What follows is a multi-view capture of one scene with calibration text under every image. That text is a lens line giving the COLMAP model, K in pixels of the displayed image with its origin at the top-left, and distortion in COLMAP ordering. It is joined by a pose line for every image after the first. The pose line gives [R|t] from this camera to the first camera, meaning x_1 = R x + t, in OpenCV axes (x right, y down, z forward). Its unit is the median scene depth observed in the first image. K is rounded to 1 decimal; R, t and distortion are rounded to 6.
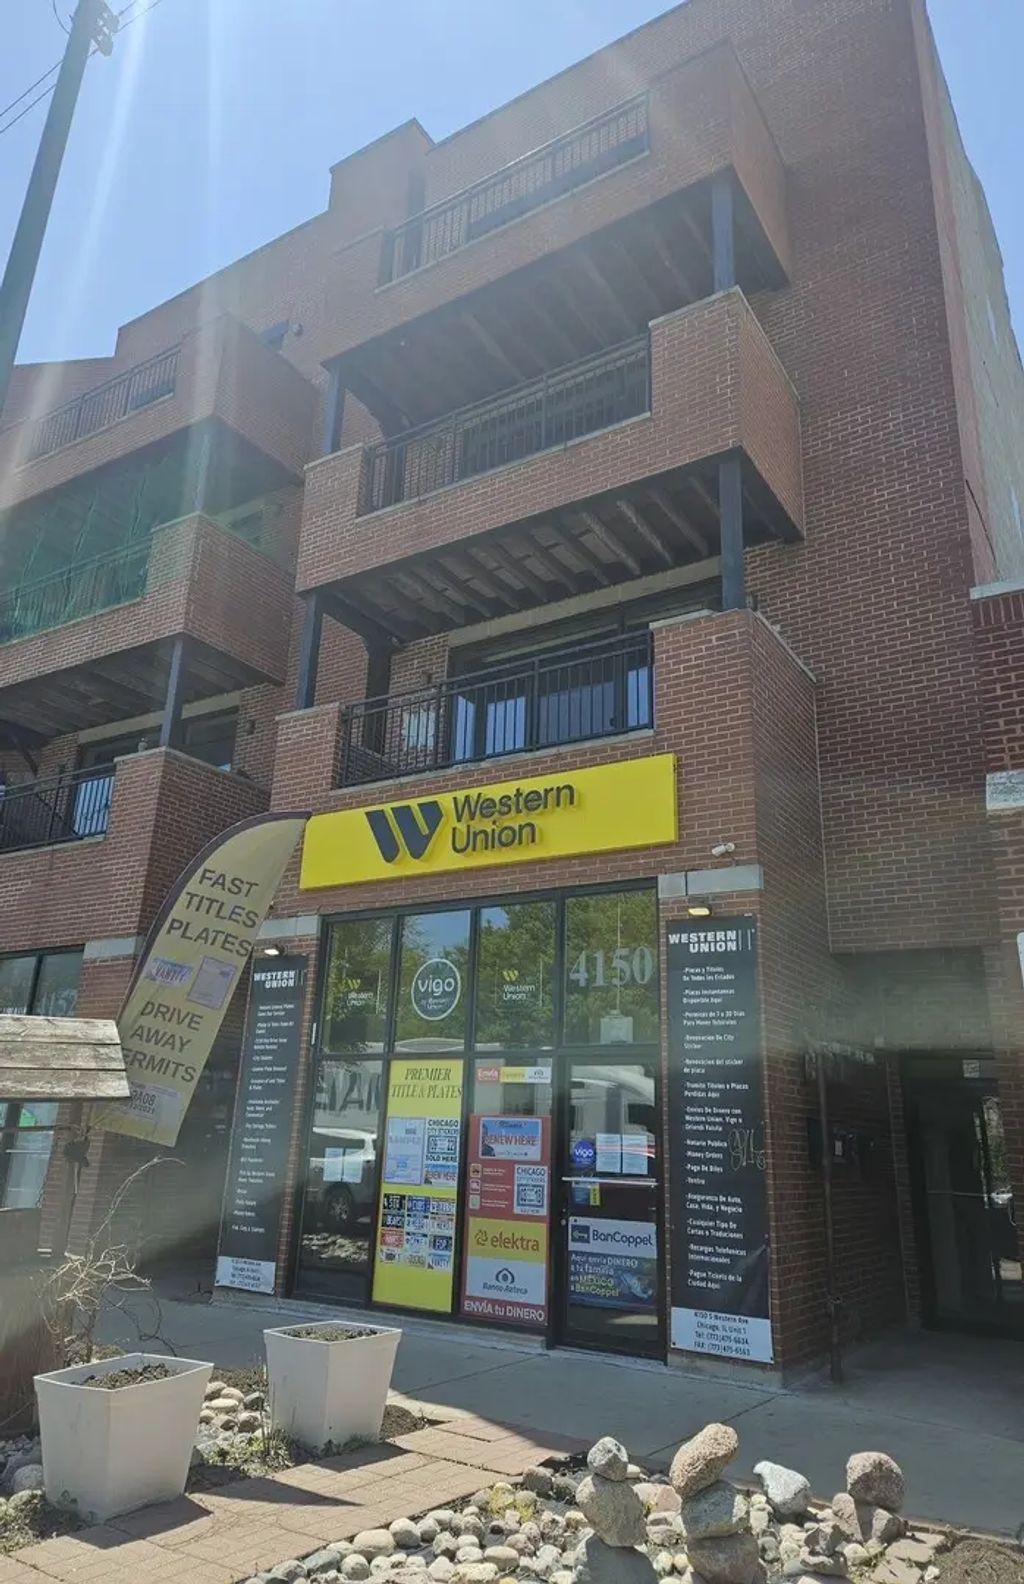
lens RADIAL K [[895.4, 0, 513.9], [0, 895.4, 832.2], [0, 0, 1]] dist [0.022862, -0.000456]
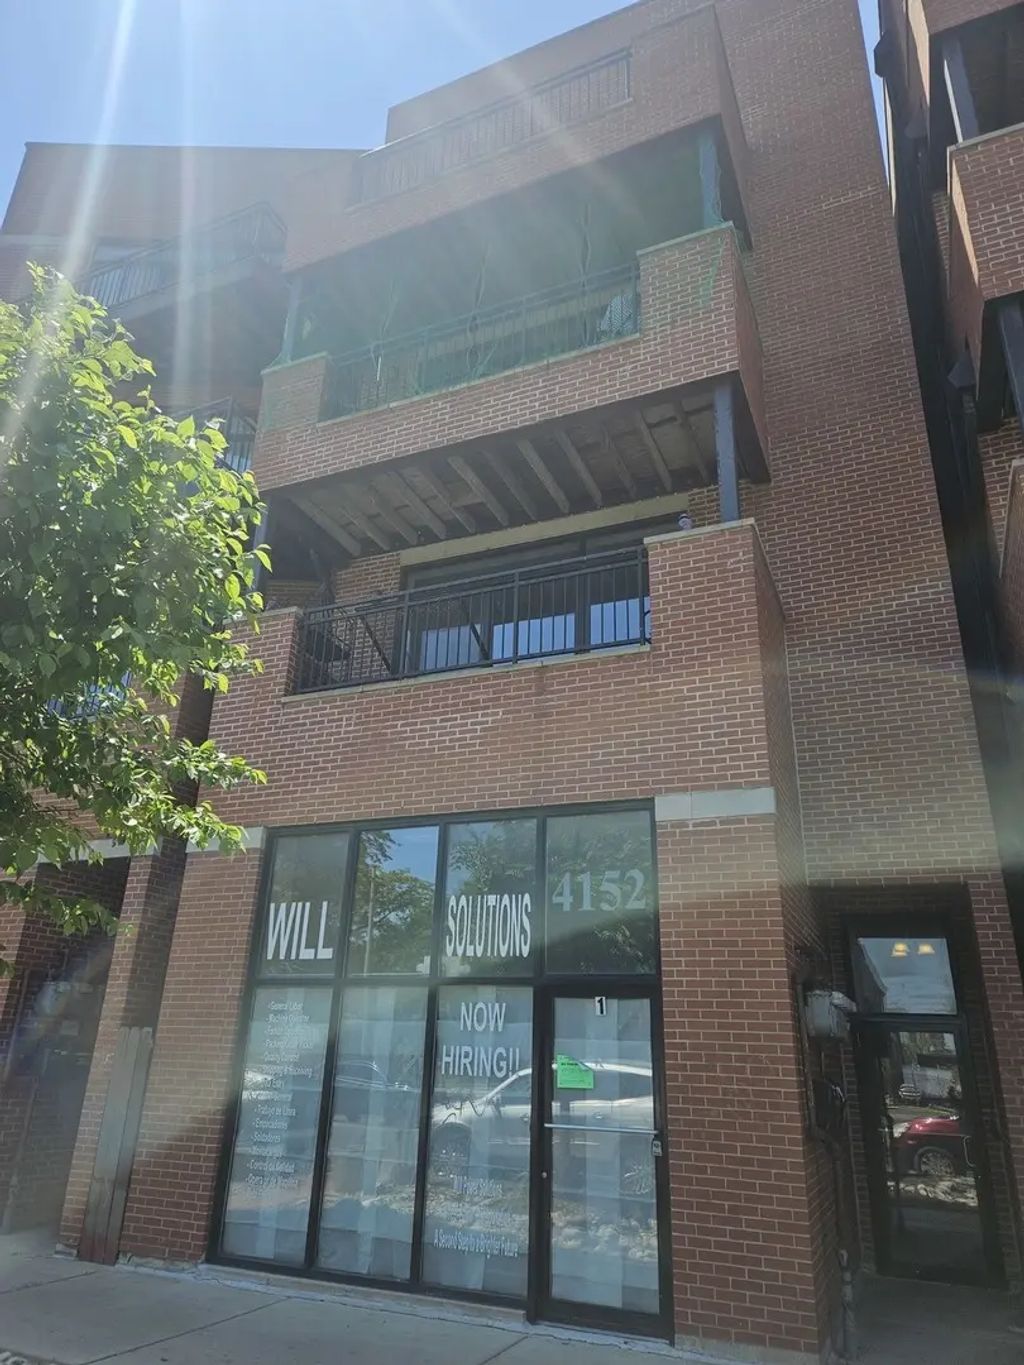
lens RADIAL K [[901.5, 0, 512.0], [0, 901.5, 682.5], [0, 0, 1]] dist [0.093141, -0.082870]
pose [[0.996295, 0.041239, 0.075466, -0.896620], [-0.035249, 0.996247, -0.079048, 0.134955], [-0.078443, 0.076095, 0.994010, 0.485496]]
